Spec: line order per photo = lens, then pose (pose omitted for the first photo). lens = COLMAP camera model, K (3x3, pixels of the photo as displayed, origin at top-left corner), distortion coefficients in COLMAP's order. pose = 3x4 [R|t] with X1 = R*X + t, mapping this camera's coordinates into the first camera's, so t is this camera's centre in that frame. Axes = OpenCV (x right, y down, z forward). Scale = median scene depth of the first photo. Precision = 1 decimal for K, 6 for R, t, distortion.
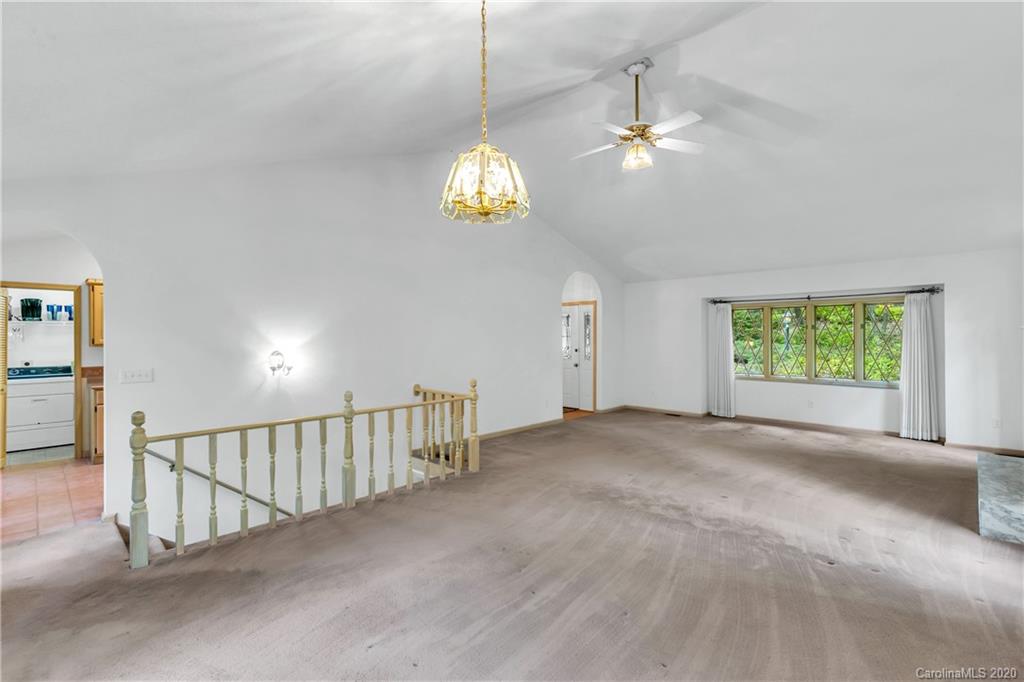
lens RADIAL K [[466.2, 0, 511.3], [0, 466.2, 334.3], [0, 0, 1]] dist [0.000829, 0.000578]
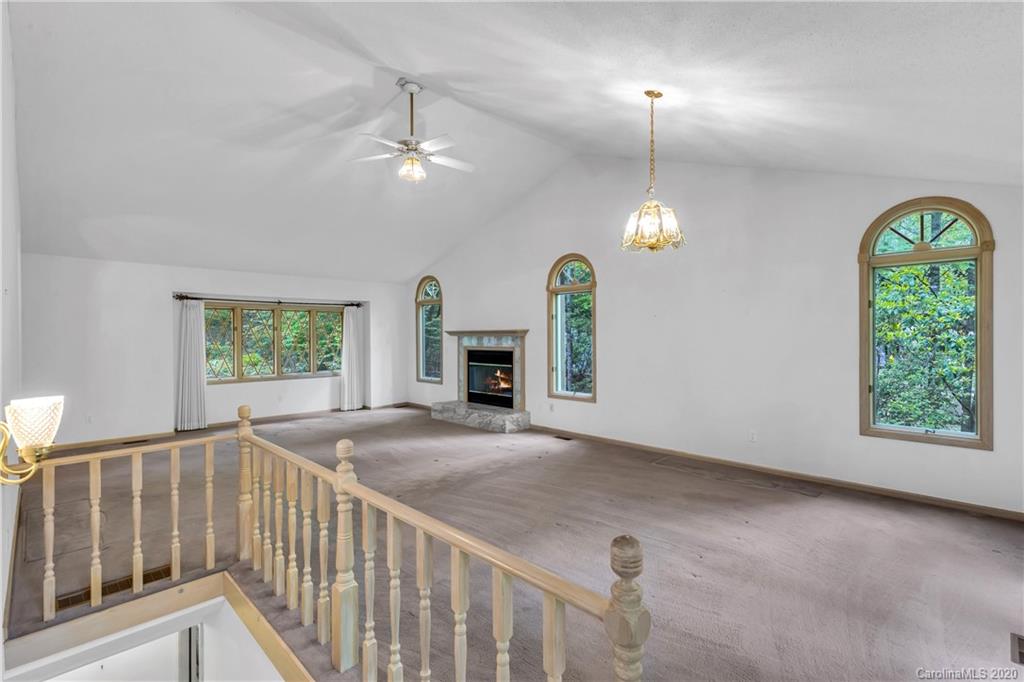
lens RADIAL K [[466.2, 0, 511.3], [0, 466.2, 334.3], [0, 0, 1]] dist [0.000829, 0.000578]
pose [[-0.000142, 0.004816, 0.999988, -0.536080], [0.003473, 0.999982, -0.004816, 0.005420], [-0.999994, 0.003472, -0.000159, 0.512103]]
